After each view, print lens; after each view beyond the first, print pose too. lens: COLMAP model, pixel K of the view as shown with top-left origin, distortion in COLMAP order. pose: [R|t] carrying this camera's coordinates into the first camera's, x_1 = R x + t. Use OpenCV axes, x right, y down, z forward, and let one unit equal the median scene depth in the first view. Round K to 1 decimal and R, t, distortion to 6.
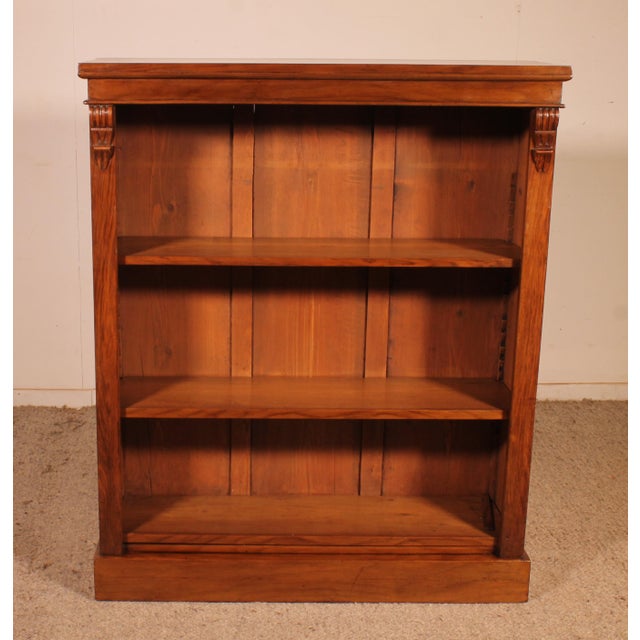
lens RADIAL K [[1164.7, 0, 271.4], [0, 1164.7, 318.5], [0, 0, 1]] dist [-0.034634, -0.172732]
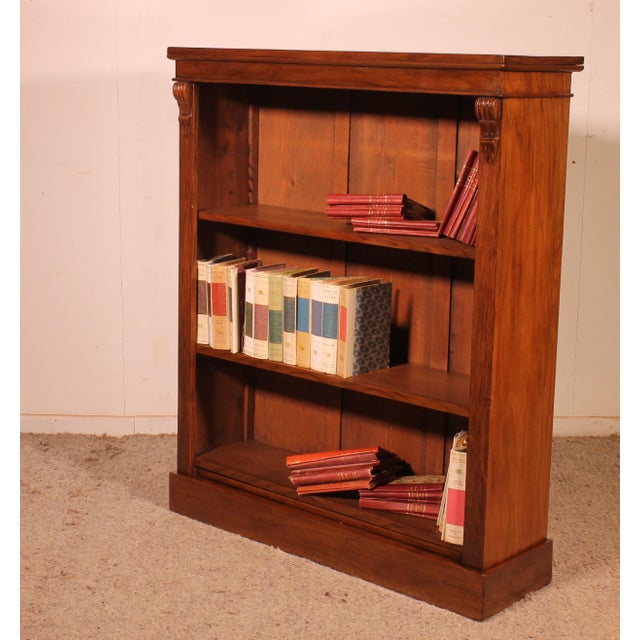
lens RADIAL K [[1404.4, 0, 319.0], [0, 1404.4, 279.9], [0, 0, 1]] dist [-0.043172, -0.000288]
pose [[0.734704, 0.120710, -0.667562, 0.888342], [-0.184019, 0.982609, -0.024850, 0.026589], [0.652953, 0.141101, 0.744139, 0.032511]]
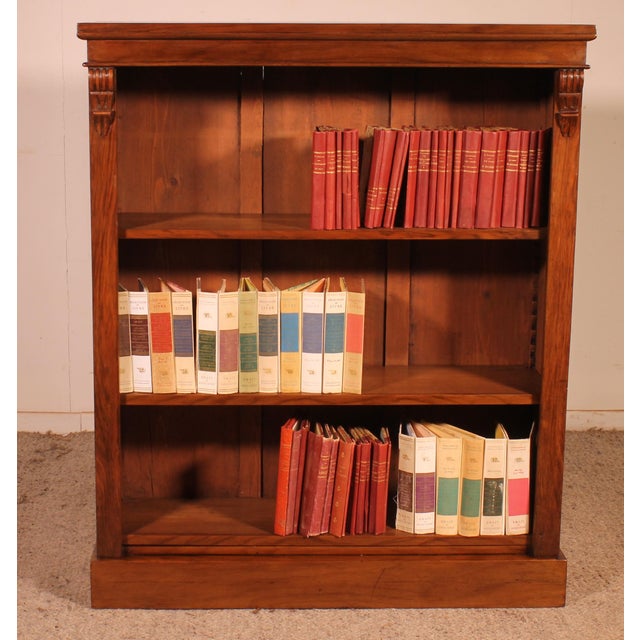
lens RADIAL K [[1404.4, 0, 319.0], [0, 1404.4, 279.9], [0, 0, 1]] dist [-0.043172, -0.000288]
pose [[0.999705, -0.006423, 0.023415, 0.002677], [0.007912, 0.997916, -0.064033, 0.058950], [-0.022955, 0.064199, 0.997673, -0.122380]]
